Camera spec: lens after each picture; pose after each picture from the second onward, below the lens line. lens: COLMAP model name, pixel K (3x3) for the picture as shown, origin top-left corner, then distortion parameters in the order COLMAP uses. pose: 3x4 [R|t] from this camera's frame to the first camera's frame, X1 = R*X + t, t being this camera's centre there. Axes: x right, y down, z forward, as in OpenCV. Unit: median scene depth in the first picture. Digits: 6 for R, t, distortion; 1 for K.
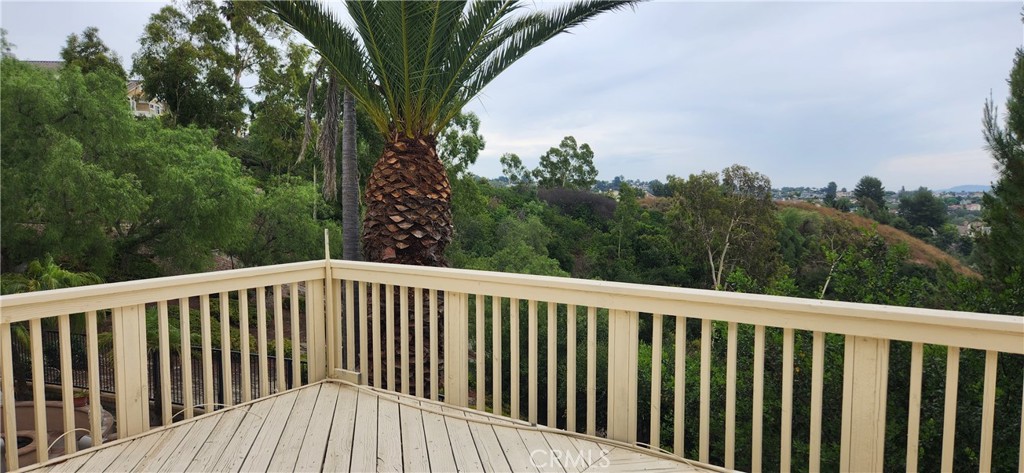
lens RADIAL K [[684.2, 0, 512.4], [0, 684.2, 241.8], [0, 0, 1]] dist [0.090208, -0.084479]
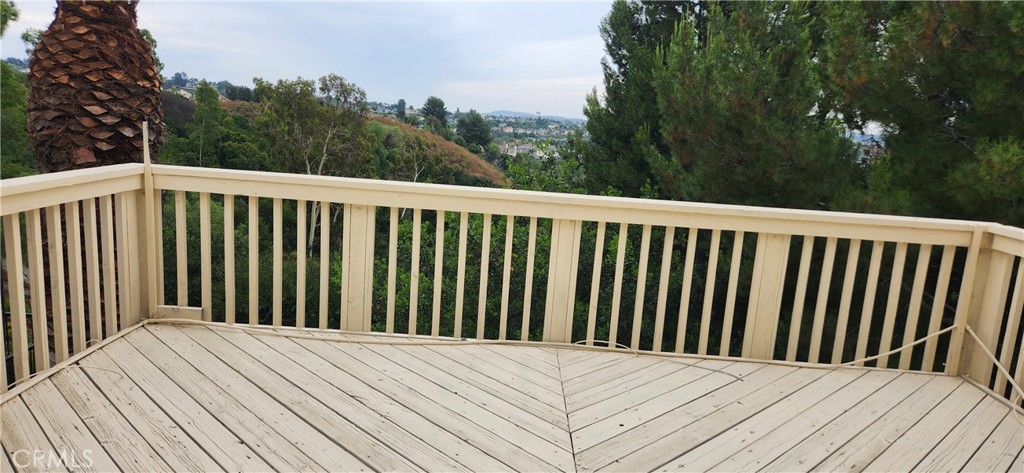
lens RADIAL K [[684.2, 0, 512.4], [0, 684.2, 241.8], [0, 0, 1]] dist [0.090208, -0.084479]
pose [[0.824716, -0.045121, 0.563745, -0.225327], [-0.027995, 0.992333, 0.120378, 0.004845], [-0.564854, -0.115060, 0.817130, 0.090612]]
